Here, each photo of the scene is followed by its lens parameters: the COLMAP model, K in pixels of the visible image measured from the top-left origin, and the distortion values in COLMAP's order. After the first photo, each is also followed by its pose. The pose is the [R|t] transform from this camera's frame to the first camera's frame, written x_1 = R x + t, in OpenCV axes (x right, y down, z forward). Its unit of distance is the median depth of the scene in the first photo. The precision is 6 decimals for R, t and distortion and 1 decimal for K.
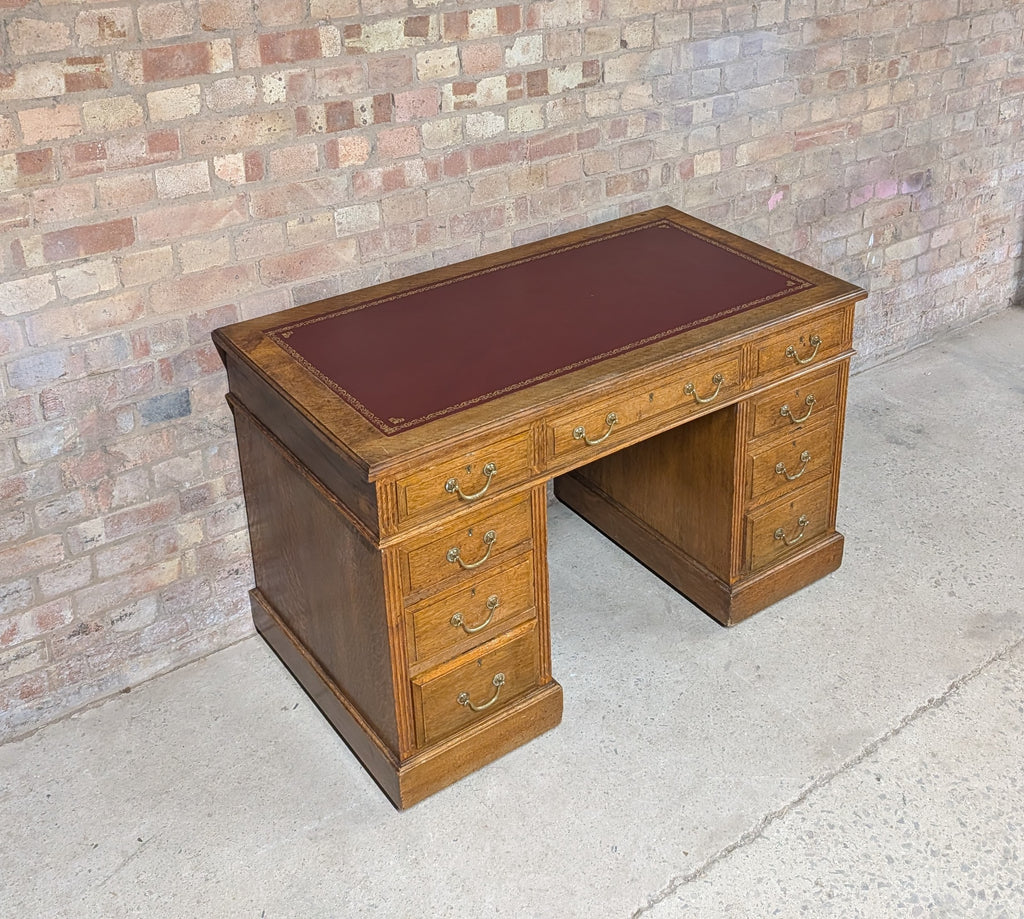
lens RADIAL K [[1206.1, 0, 603.2], [0, 1206.1, 263.7], [0, 0, 1]] dist [0.159093, -0.504063]
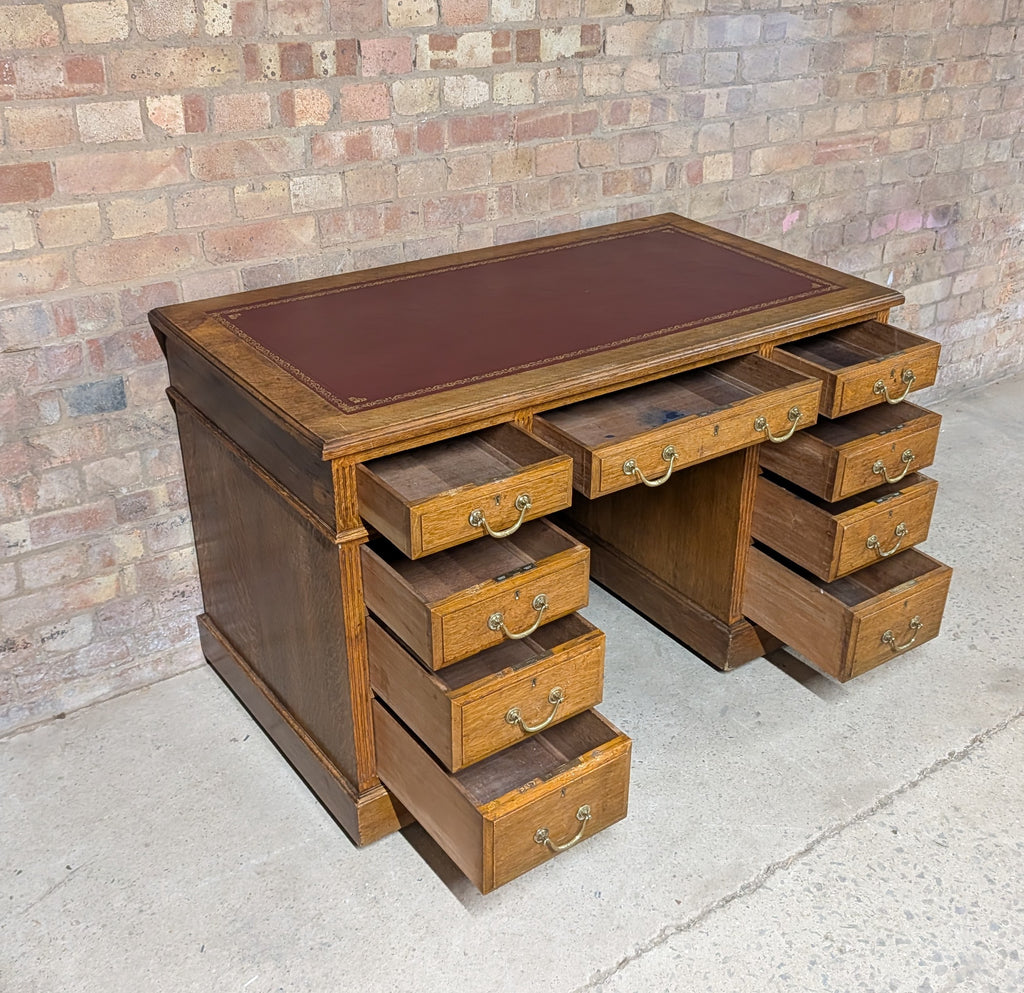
lens RADIAL K [[1200.8, 0, 564.7], [0, 1200.8, 508.2], [0, 0, 1]] dist [0.008145, -0.010435]
pose [[0.999580, 0.028041, -0.007354, -0.013600], [-0.027126, 0.994215, 0.103929, 0.087861], [0.010226, -0.103685, 0.994558, 0.125497]]
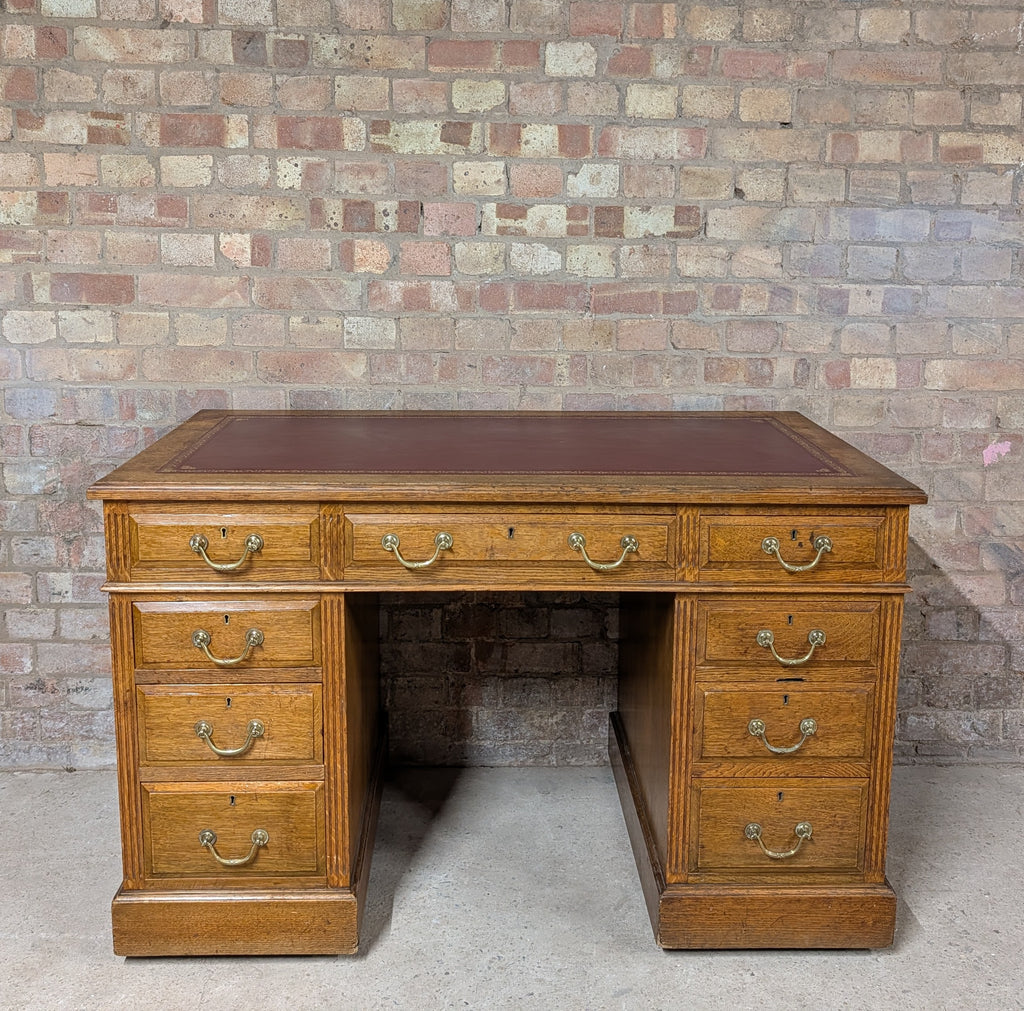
lens RADIAL K [[1154.0, 0, 510.2], [0, 1154.0, 408.7], [0, 0, 1]] dist [0.111192, -0.320377]
pose [[0.809044, 0.100652, -0.579065, 0.387117], [-0.235006, 0.958442, -0.161745, 0.131280], [0.538721, 0.266943, 0.799076, 0.344782]]
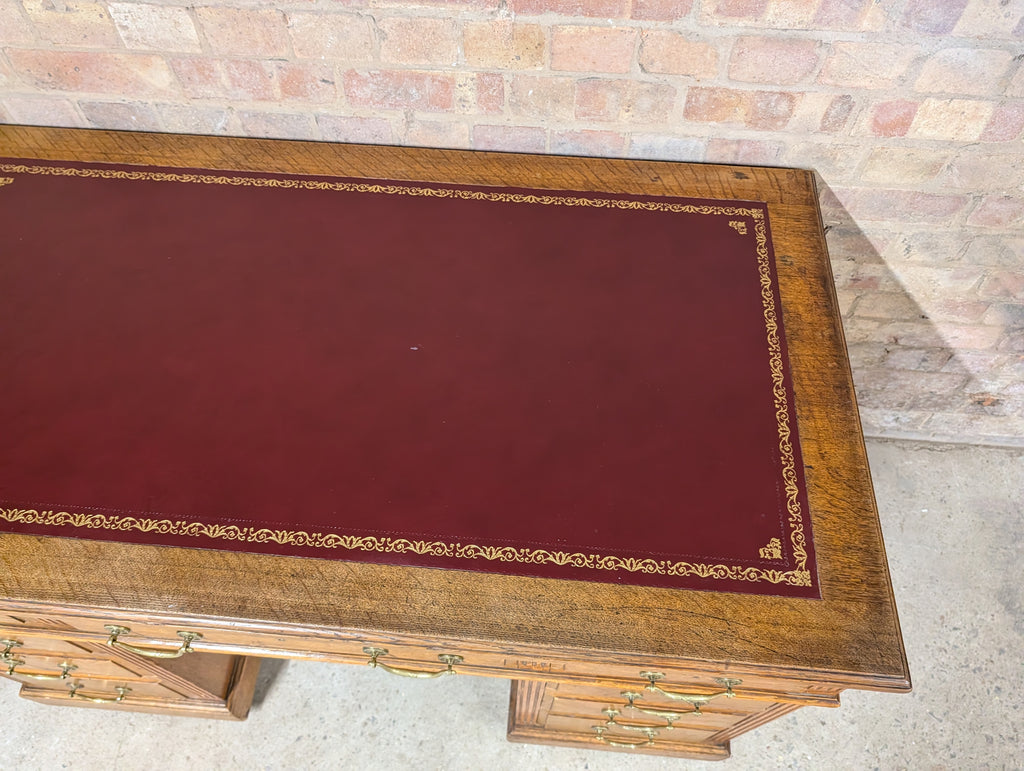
lens RADIAL K [[745.8, 0, 512.6], [0, 745.8, 372.1], [0, 0, 1]] dist [-0.001256, -0.001227]
pose [[0.740683, 0.569119, -0.357061, 0.141859], [-0.263118, 0.734721, 0.625263, -0.176586], [0.618190, -0.369172, 0.693940, 0.756742]]
